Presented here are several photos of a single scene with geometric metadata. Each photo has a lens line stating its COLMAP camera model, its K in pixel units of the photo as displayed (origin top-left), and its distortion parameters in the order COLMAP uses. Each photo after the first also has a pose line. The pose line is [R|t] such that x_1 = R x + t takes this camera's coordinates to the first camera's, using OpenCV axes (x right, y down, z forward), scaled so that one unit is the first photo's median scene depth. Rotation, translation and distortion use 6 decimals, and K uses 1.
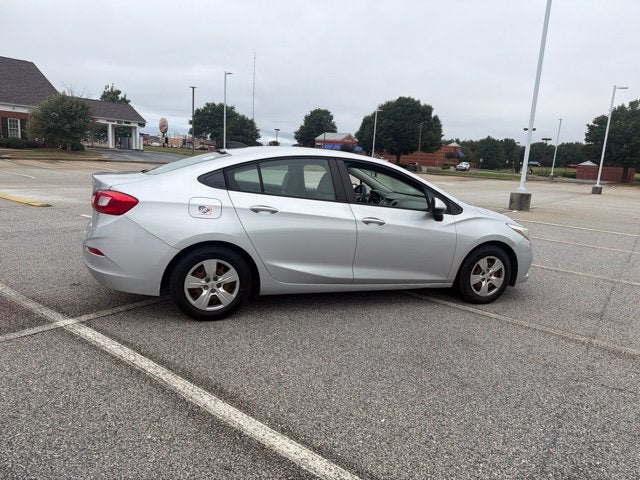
lens RADIAL K [[449.0, 0, 322.9], [0, 449.0, 239.4], [0, 0, 1]] dist [0.058662, -0.076694]
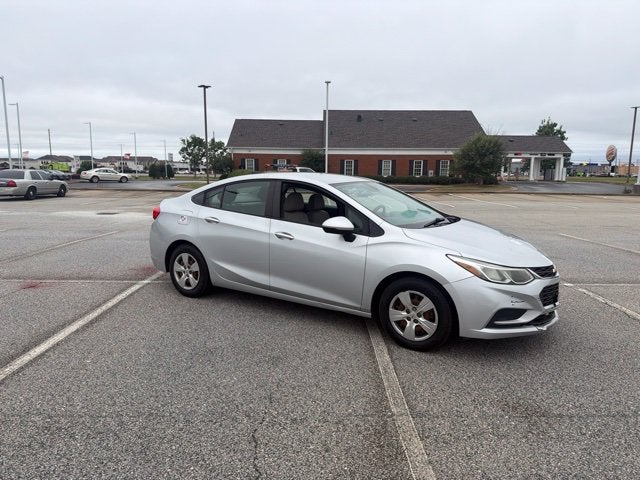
lens RADIAL K [[448.6, 0, 323.6], [0, 448.6, 233.5], [0, 0, 1]] dist [0.058909, -0.078021]
pose [[0.598186, 0.049505, -0.799827, 1.022179], [-0.116848, 0.992811, -0.025940, -0.028172], [0.792793, 0.108975, 0.599670, 0.418201]]
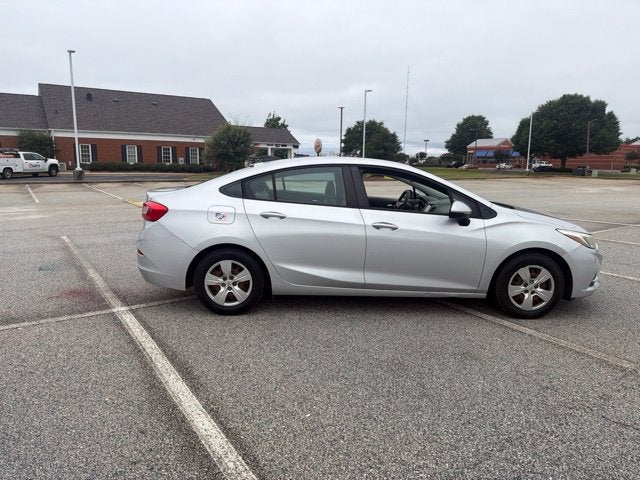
lens RADIAL K [[447.9, 0, 318.5], [0, 447.9, 231.9], [0, 0, 1]] dist [0.068634, -0.091960]
pose [[0.940989, -0.002883, -0.338425, 0.306063], [-0.012071, 0.999042, -0.042073, 0.015891], [0.338222, 0.043676, 0.940052, 0.014438]]
